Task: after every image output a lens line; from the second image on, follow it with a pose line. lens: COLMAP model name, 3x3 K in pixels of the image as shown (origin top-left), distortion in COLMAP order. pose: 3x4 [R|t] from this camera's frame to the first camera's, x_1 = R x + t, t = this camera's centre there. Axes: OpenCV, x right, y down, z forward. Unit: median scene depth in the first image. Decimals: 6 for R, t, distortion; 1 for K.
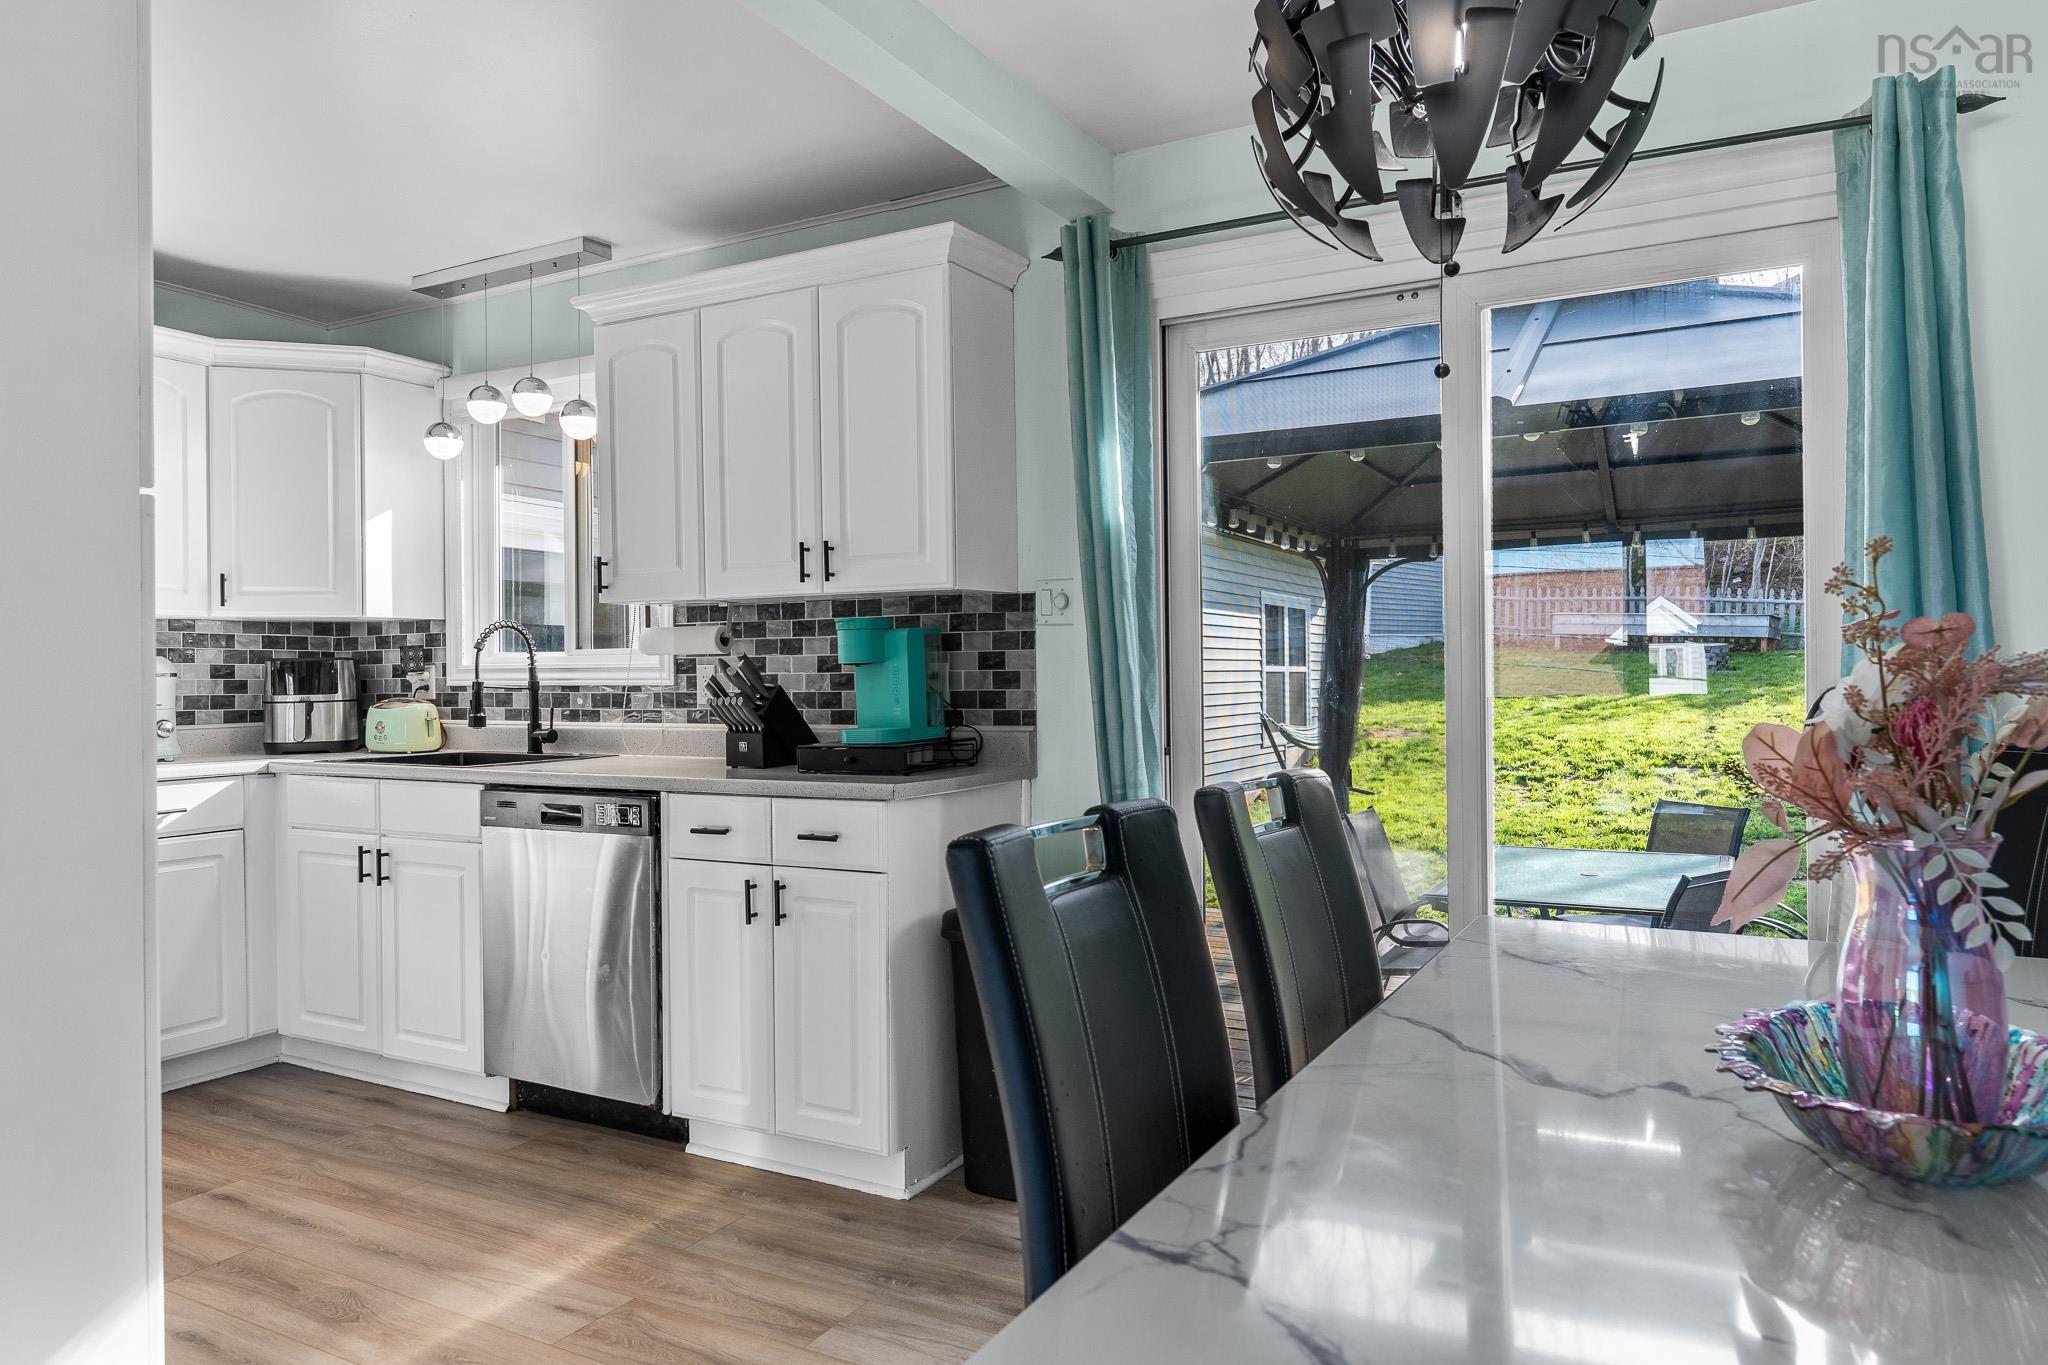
lens RADIAL K [[1343.2, 0, 1023.1], [0, 1343.2, 680.9], [0, 0, 1]] dist [-0.003378, 0.002569]
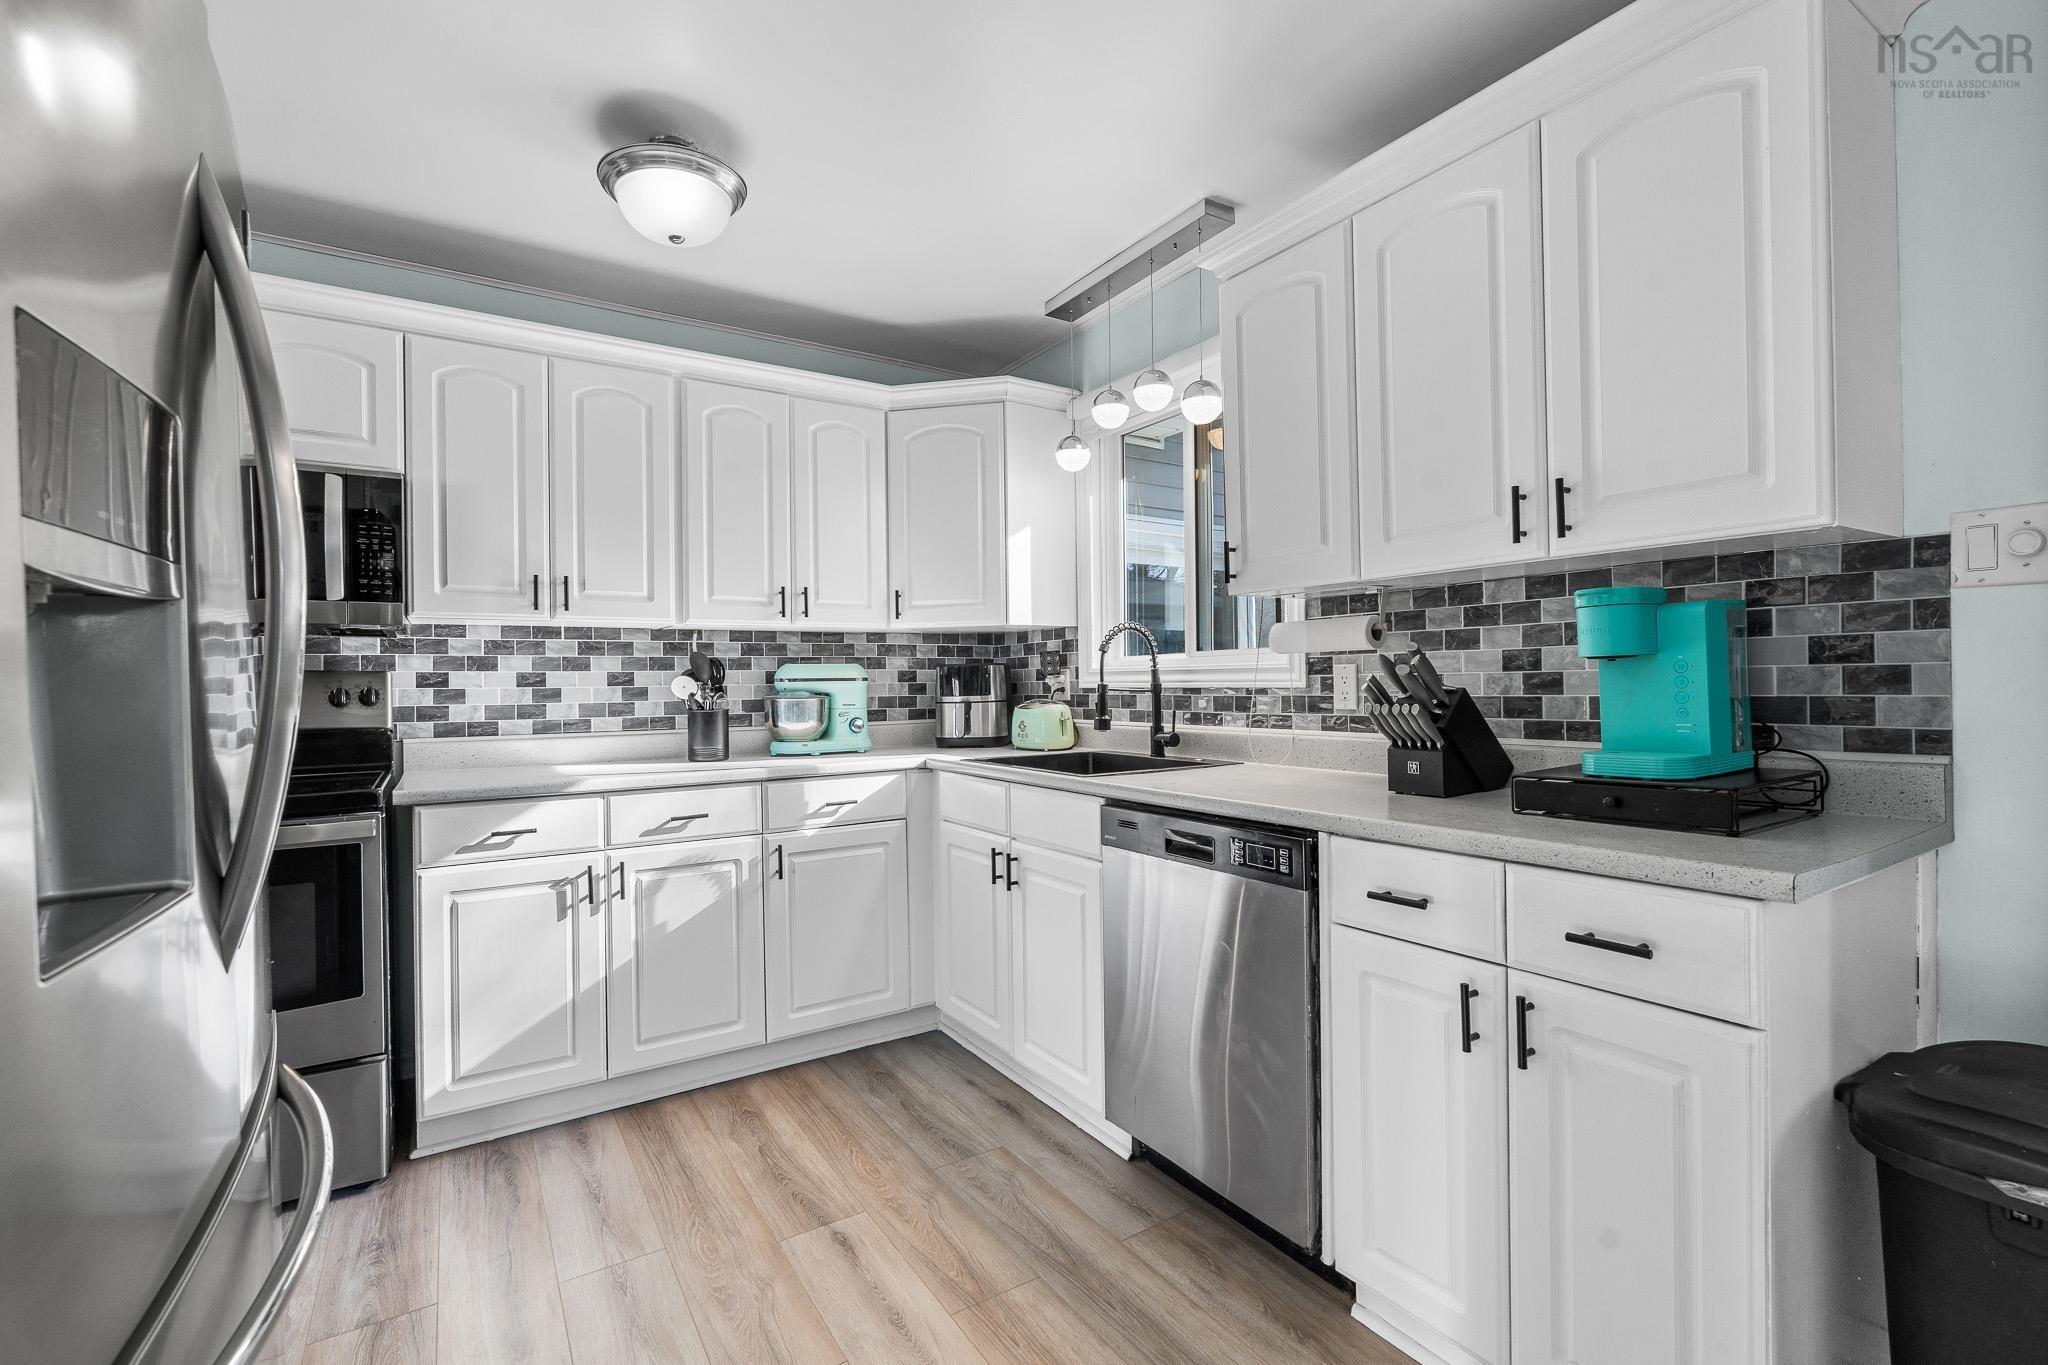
lens RADIAL K [[898.1, 0, 1024.1], [0, 898.1, 685.0], [0, 0, 1]] dist [-0.001322, -0.000006]
pose [[0.879698, -0.002406, -0.475527, -0.152483], [0.003903, 0.999990, 0.002162, -0.000559], [0.475517, -0.003758, 0.879699, 0.418173]]
